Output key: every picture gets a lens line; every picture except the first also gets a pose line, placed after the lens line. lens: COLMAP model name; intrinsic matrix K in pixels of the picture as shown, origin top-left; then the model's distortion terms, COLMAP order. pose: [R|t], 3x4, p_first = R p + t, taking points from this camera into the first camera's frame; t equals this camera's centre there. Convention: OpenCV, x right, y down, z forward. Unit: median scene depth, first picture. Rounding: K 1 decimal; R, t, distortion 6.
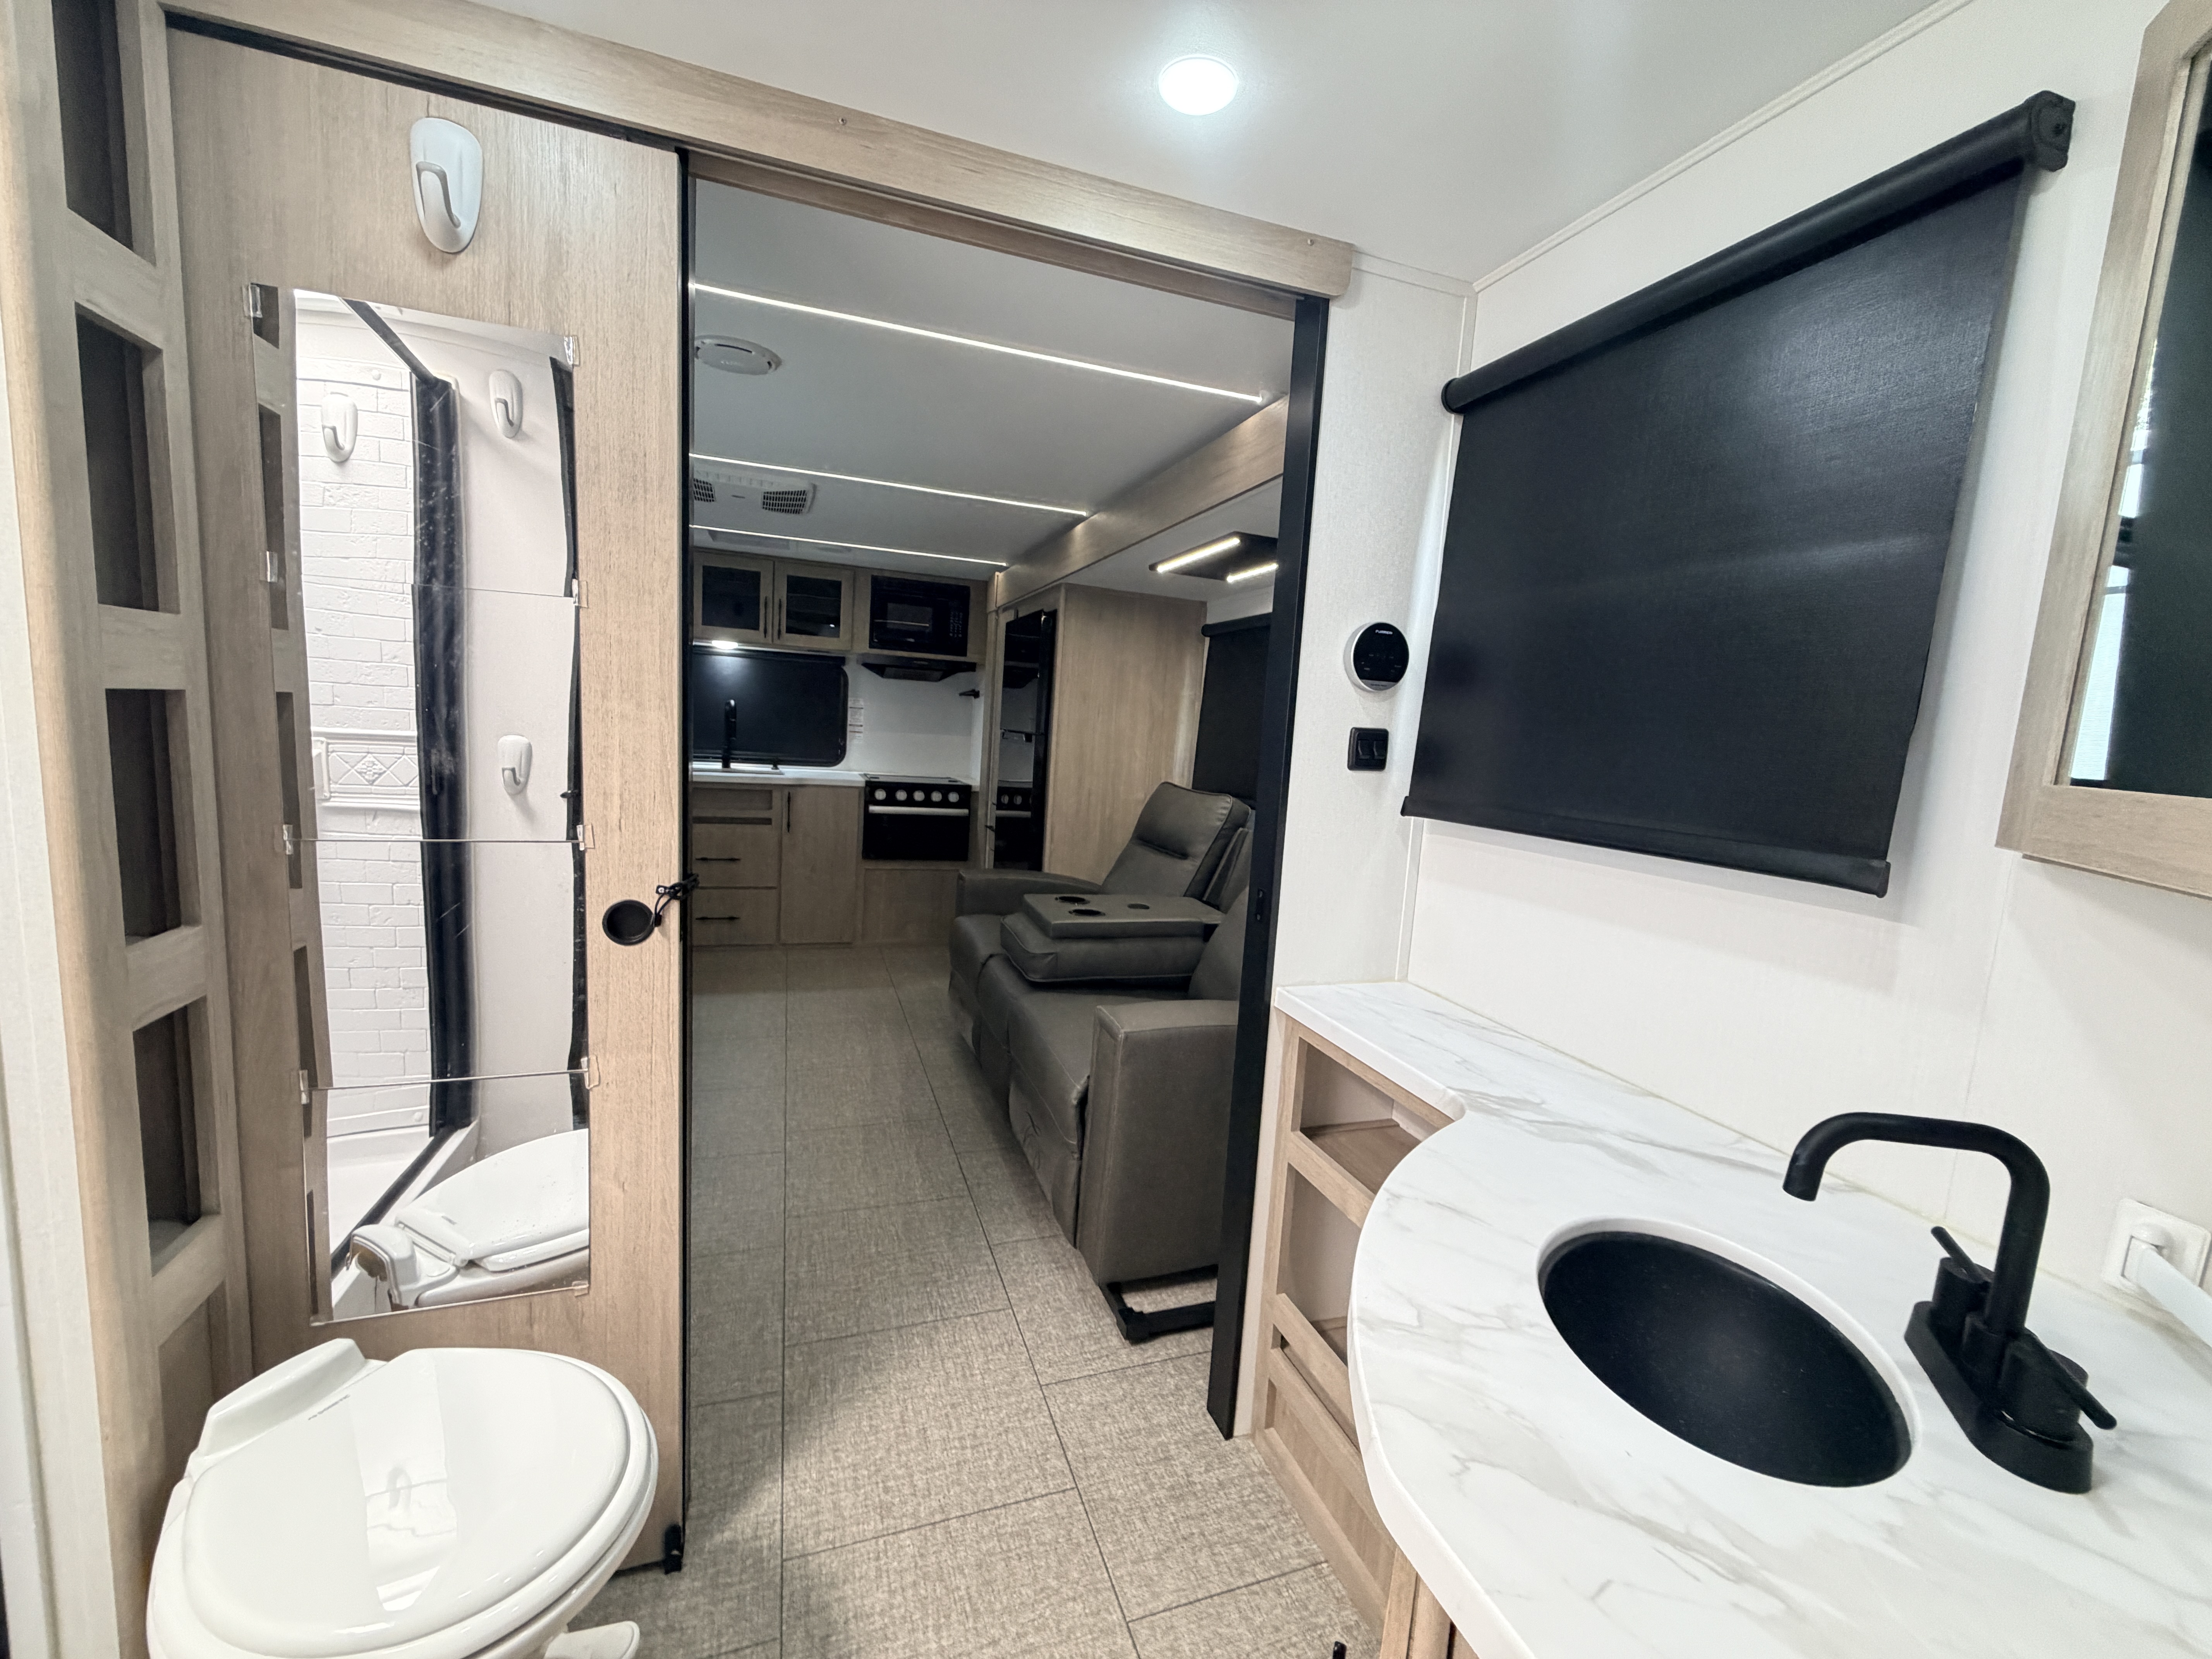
lens RADIAL K [[887.4, 0, 1101.5], [0, 887.4, 836.0], [0, 0, 1]] dist [-0.001523, -0.000052]
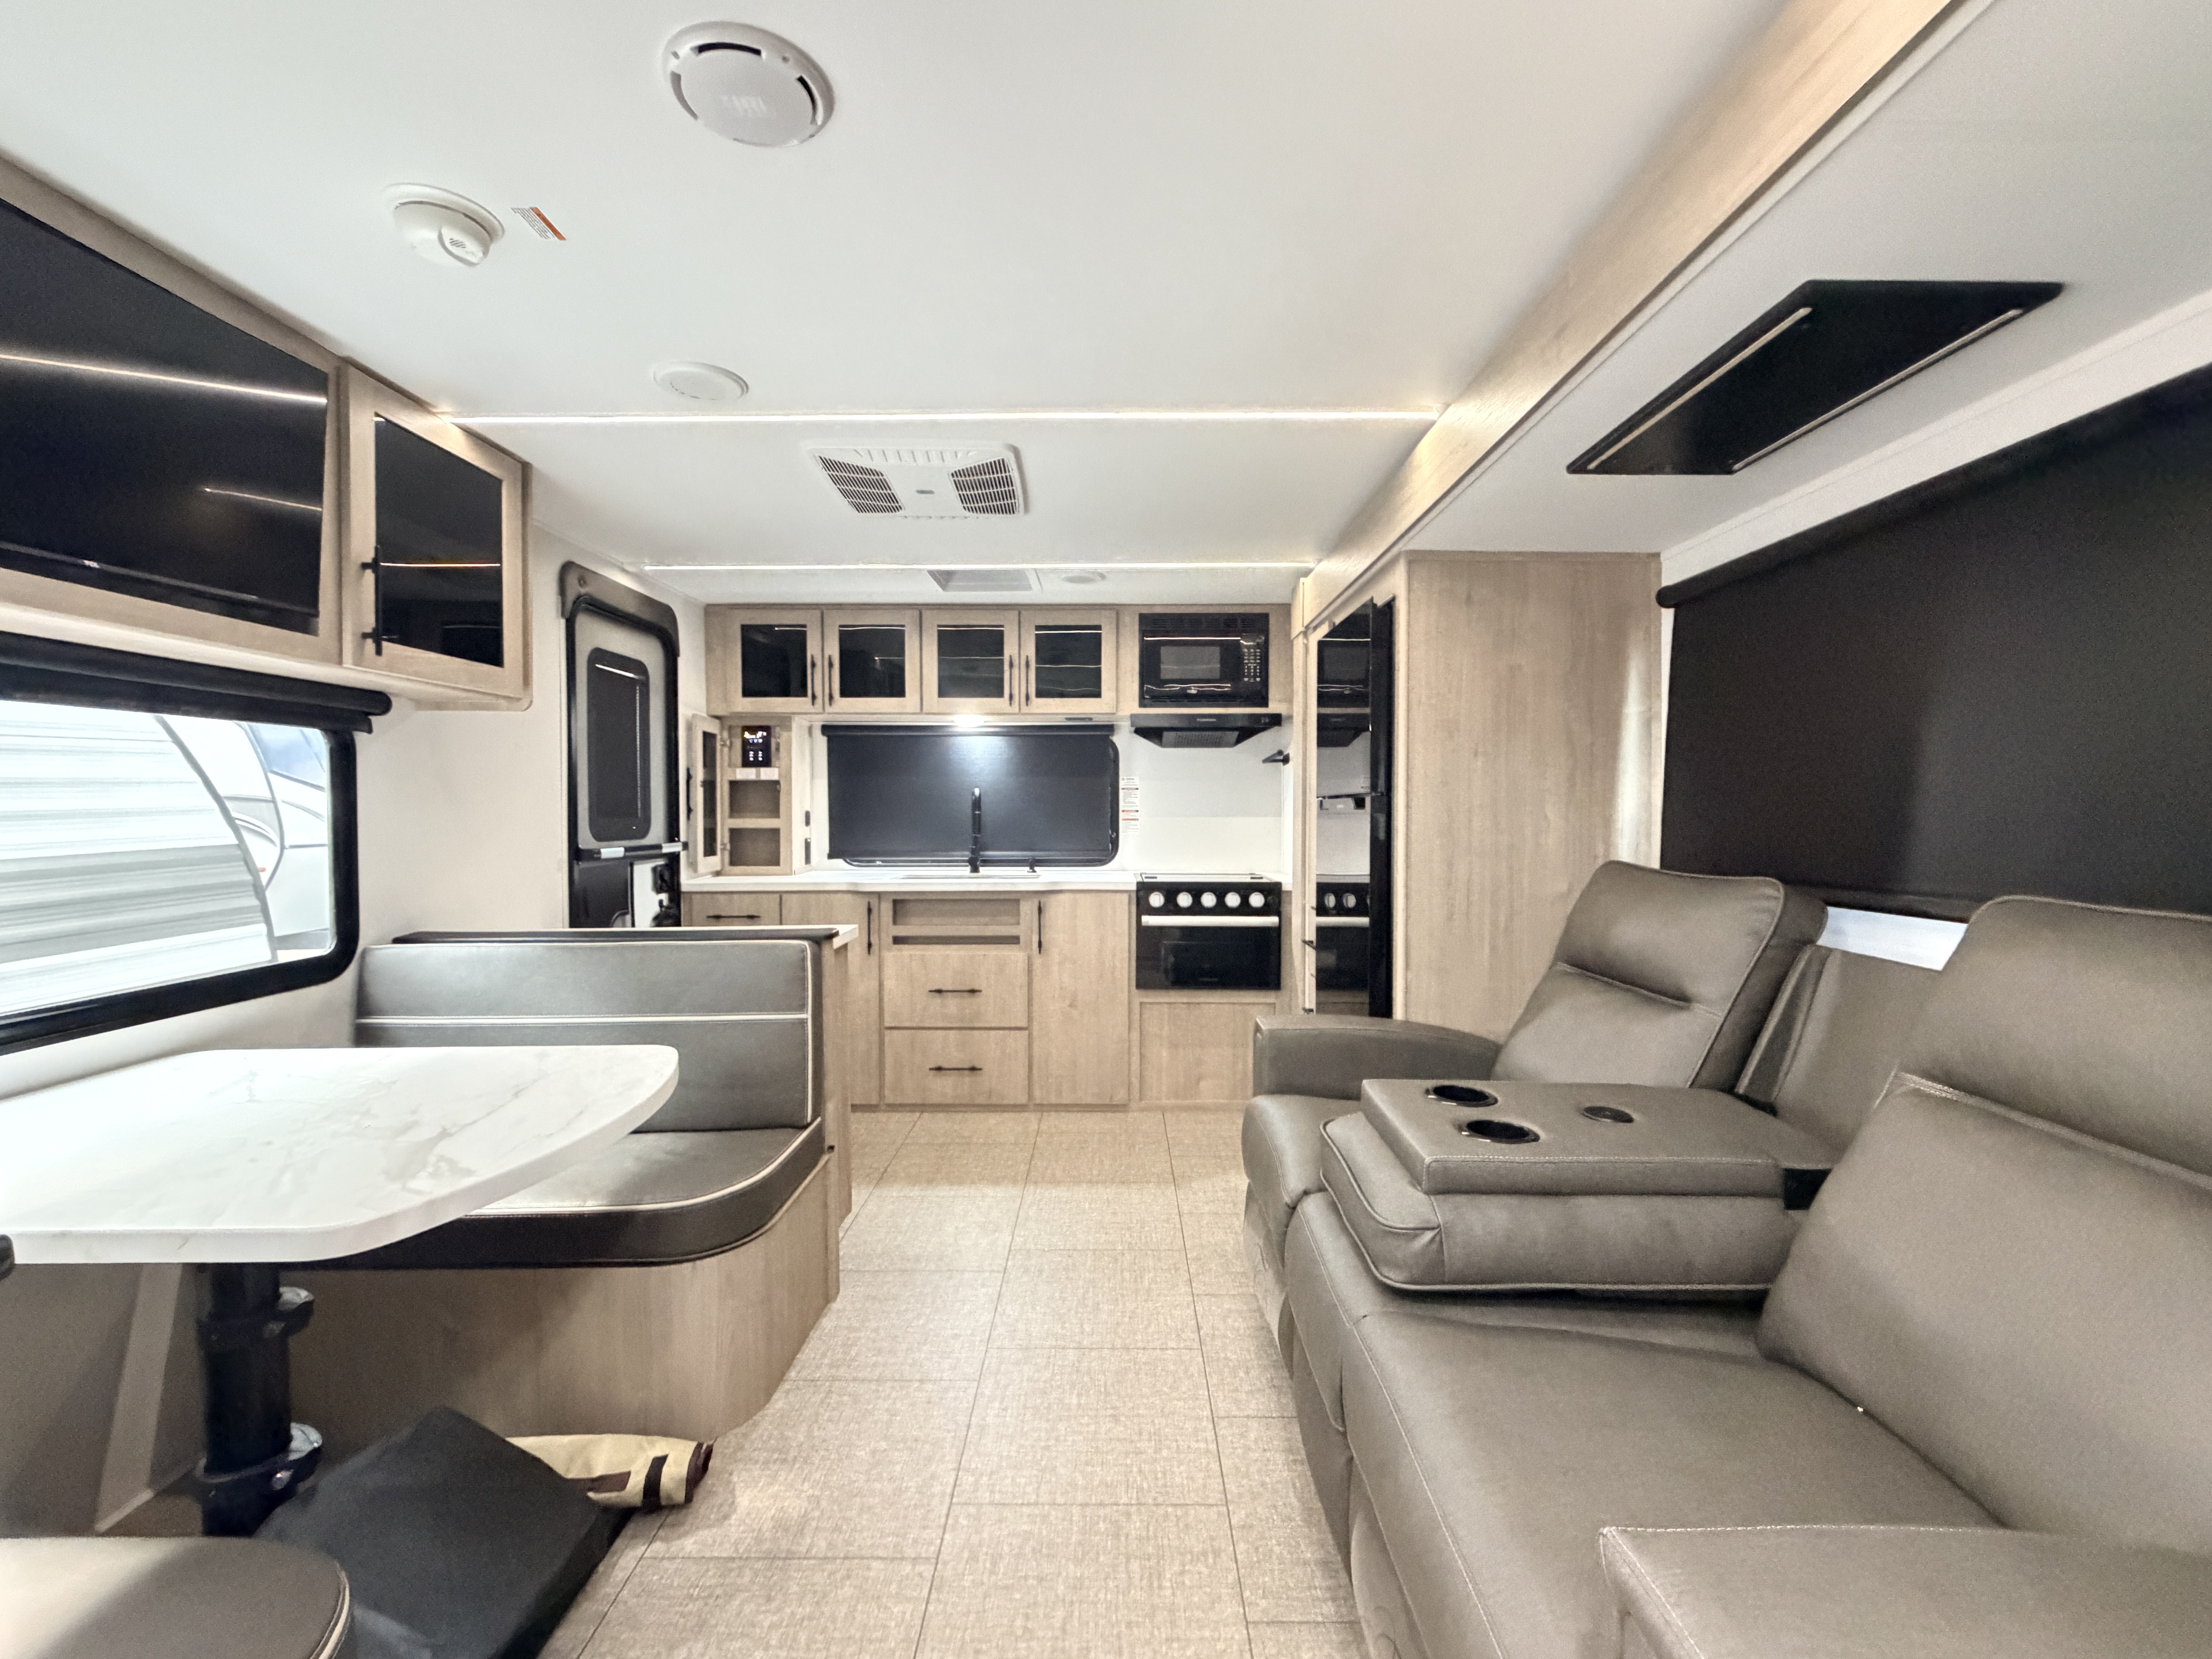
lens RADIAL K [[949.8, 0, 1115.9], [0, 949.8, 825.6], [0, 0, 1]] dist [0.000672, -0.000075]
pose [[0.941980, -0.059048, -0.330433, -0.018120], [0.018871, 0.992165, -0.123504, -0.011355], [0.335137, 0.110103, 0.935714, 0.250742]]
